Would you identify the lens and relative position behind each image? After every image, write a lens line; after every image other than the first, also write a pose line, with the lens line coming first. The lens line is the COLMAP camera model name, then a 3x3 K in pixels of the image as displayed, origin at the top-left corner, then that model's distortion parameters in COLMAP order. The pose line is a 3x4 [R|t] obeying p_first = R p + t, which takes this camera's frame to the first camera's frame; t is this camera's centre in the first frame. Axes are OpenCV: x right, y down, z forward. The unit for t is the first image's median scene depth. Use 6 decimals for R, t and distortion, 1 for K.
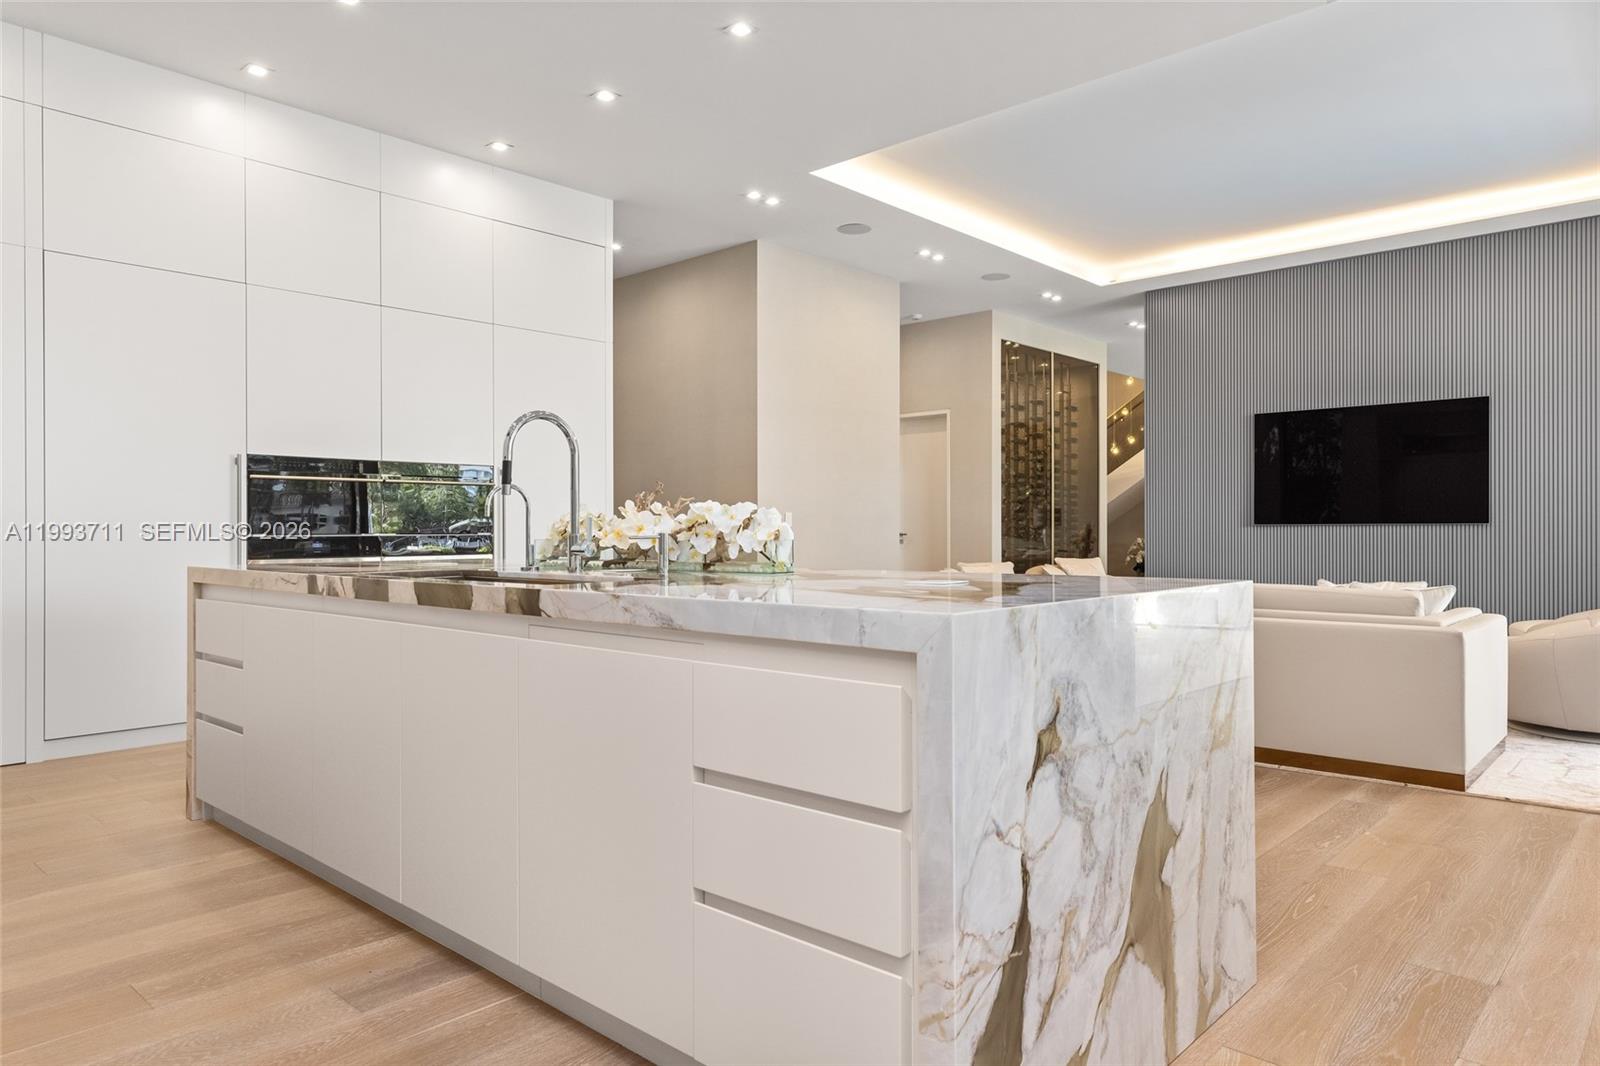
lens RADIAL K [[1023.5, 0, 797.6], [0, 1023.5, 532.1], [0, 0, 1]] dist [0.010351, 0.000792]
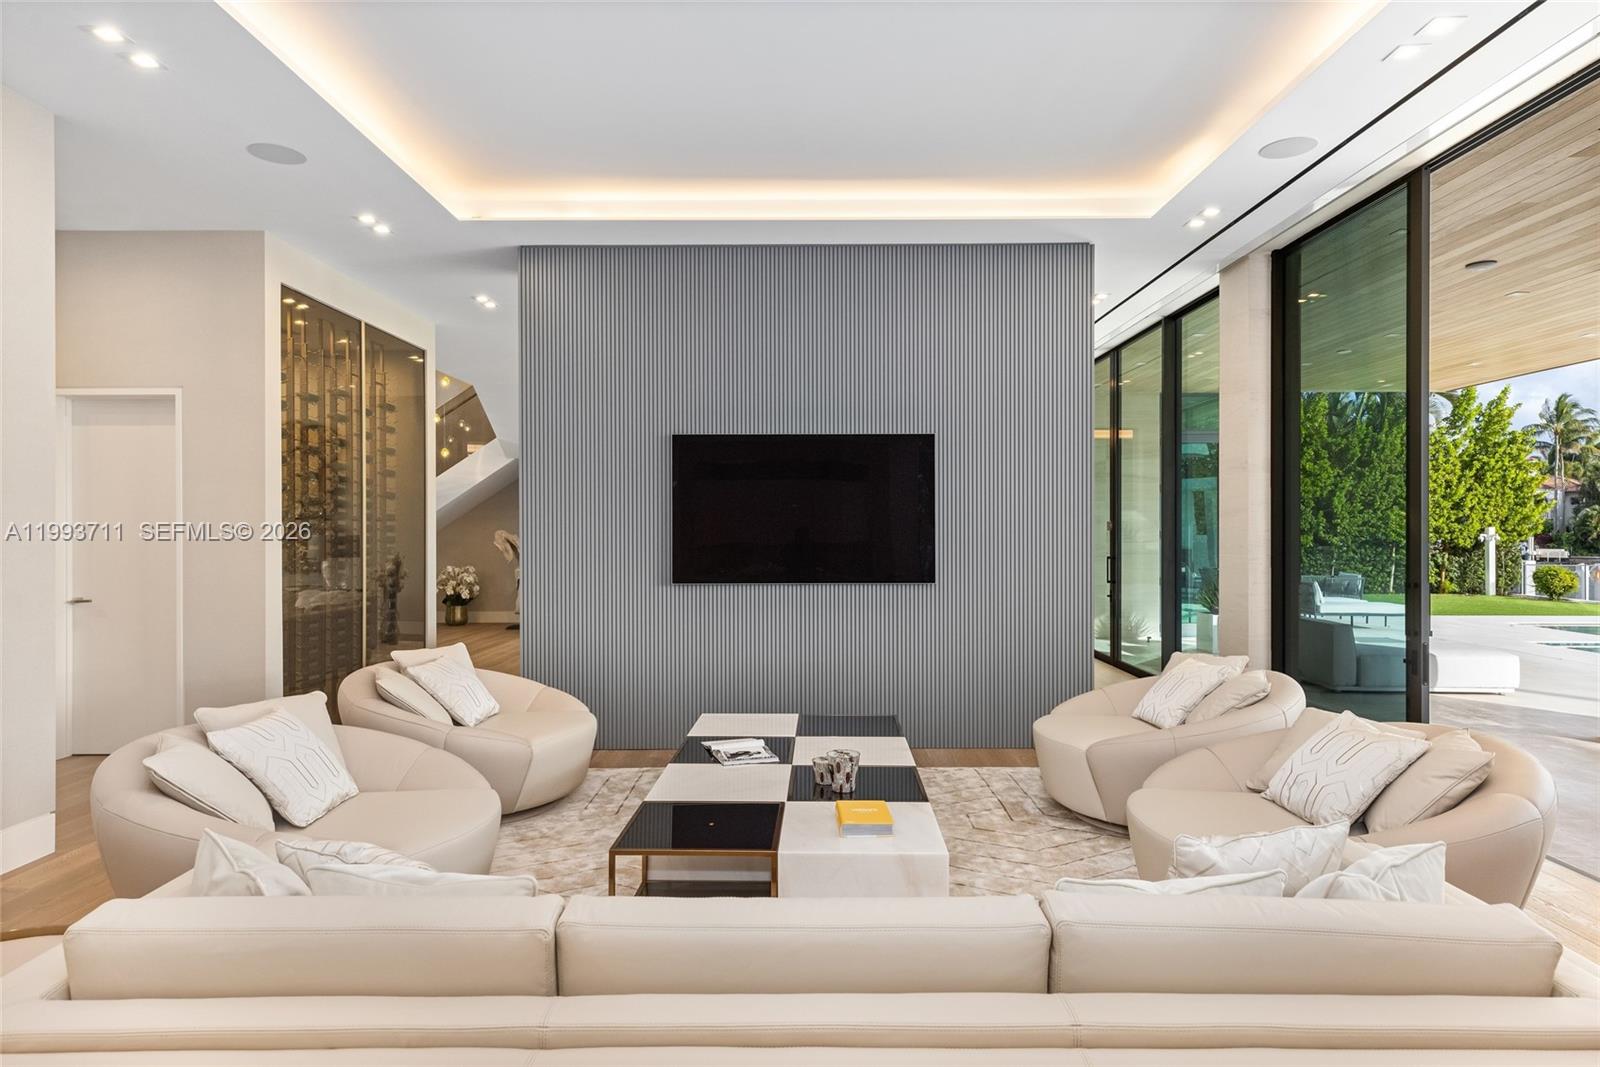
lens RADIAL K [[911.5, 0, 794.5], [0, 911.5, 529.6], [0, 0, 1]] dist [0.011362, 0.005982]
pose [[0.747172, -0.000123, 0.664630, 0.057982], [0.001703, 0.999997, -0.001729, -0.035624], [-0.664628, 0.002424, 0.747170, 0.353383]]
